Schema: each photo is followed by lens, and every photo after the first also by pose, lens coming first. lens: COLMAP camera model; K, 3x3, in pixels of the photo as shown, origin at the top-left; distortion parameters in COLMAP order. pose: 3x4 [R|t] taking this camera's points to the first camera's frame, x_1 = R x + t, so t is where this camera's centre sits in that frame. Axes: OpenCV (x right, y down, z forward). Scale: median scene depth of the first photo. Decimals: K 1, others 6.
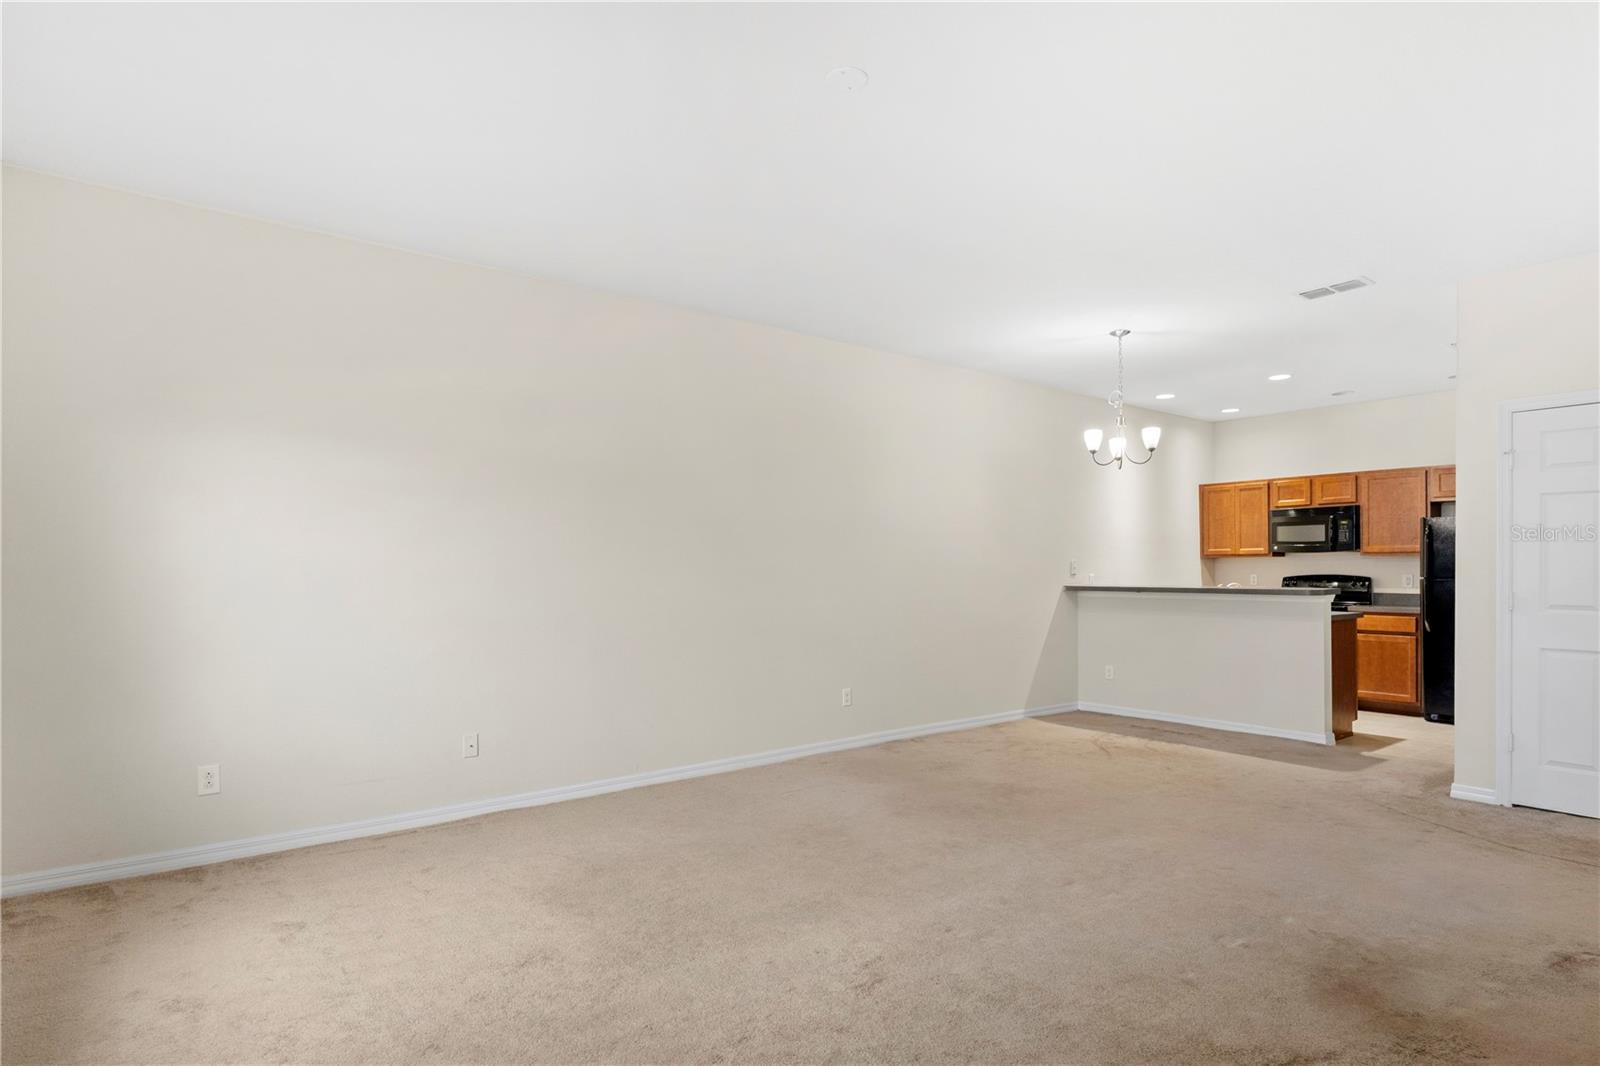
lens RADIAL K [[863.9, 0, 793.4], [0, 863.9, 559.8], [0, 0, 1]] dist [-0.000379, 0.000971]
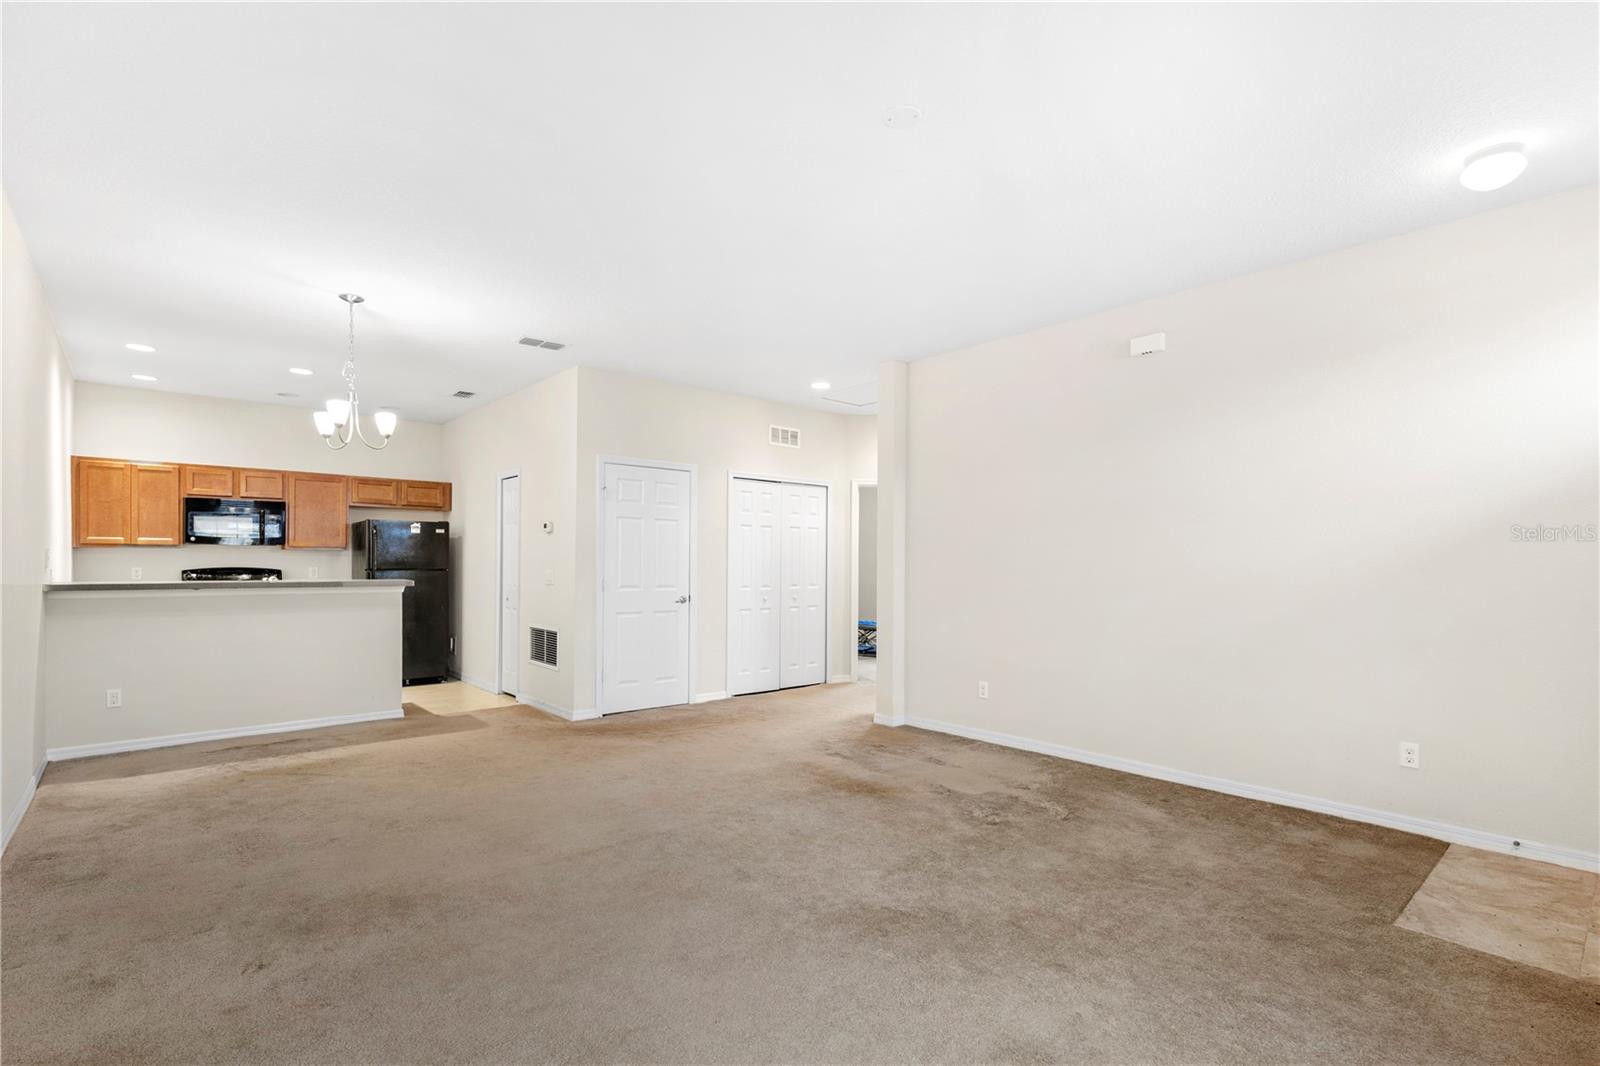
lens RADIAL K [[752.6, 0, 803.9], [0, 752.6, 562.0], [0, 0, 1]] dist [0.003477, 0.000314]
pose [[-0.069802, 0.001947, 0.997559, -0.329917], [-0.015661, 0.999873, -0.003047, 0.003662], [-0.997438, -0.015836, -0.069763, 0.444804]]
